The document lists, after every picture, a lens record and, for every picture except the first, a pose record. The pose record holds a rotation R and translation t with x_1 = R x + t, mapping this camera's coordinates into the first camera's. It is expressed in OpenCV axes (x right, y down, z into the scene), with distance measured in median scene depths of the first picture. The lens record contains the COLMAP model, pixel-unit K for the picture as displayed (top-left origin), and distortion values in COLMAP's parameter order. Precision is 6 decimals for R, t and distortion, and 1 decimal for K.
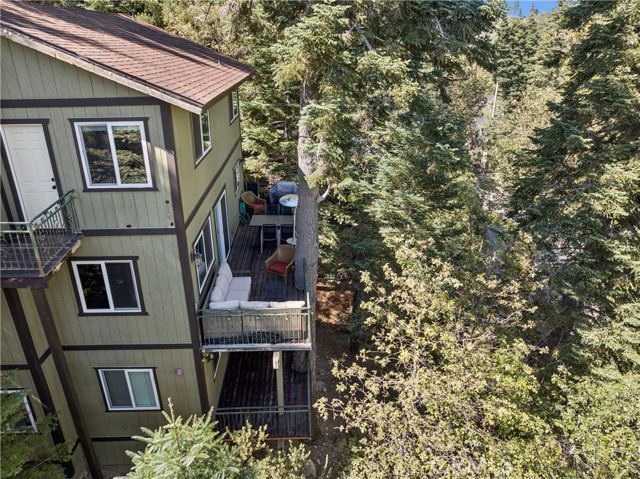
lens RADIAL K [[458.2, 0, 317.9], [0, 458.2, 238.5], [0, 0, 1]] dist [-0.020188, 0.002320]
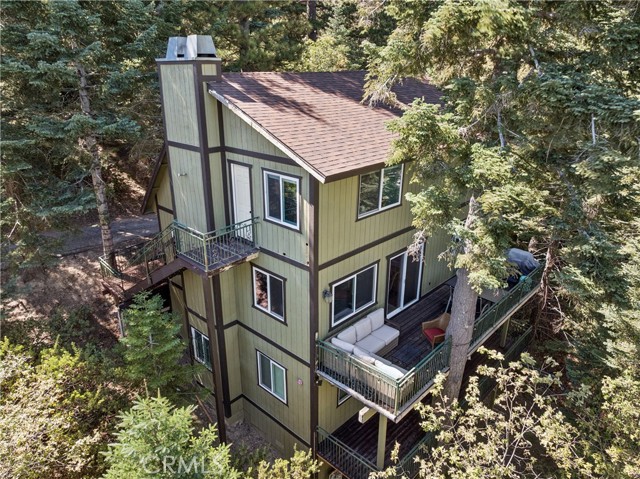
lens RADIAL K [[458.2, 0, 321.6], [0, 458.2, 239.6], [0, 0, 1]] dist [-0.020188, 0.002320]
pose [[0.707819, 0.266080, -0.654365, 0.498865], [-0.292884, 0.953515, 0.070912, -0.193200], [0.642815, 0.141460, 0.752847, 0.107593]]
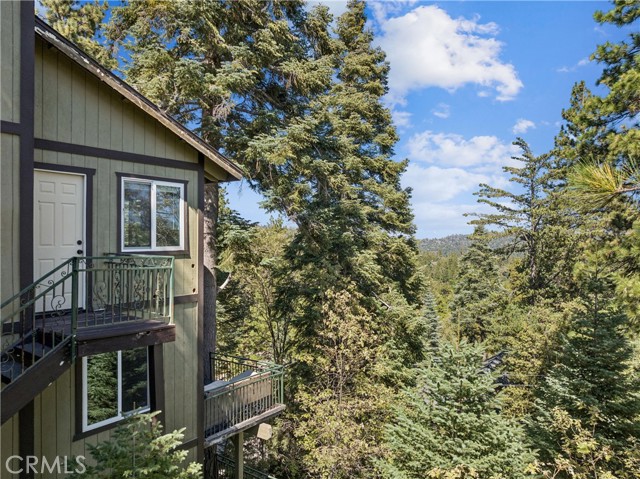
lens RADIAL K [[458.2, 0, 318.9], [0, 458.2, 239.8], [0, 0, 1]] dist [-0.020188, 0.002320]
pose [[0.613095, 0.003644, 0.790001, -0.955751], [0.314629, 0.916137, -0.248400, 0.201710], [-0.724654, 0.400850, 0.560532, 0.232005]]
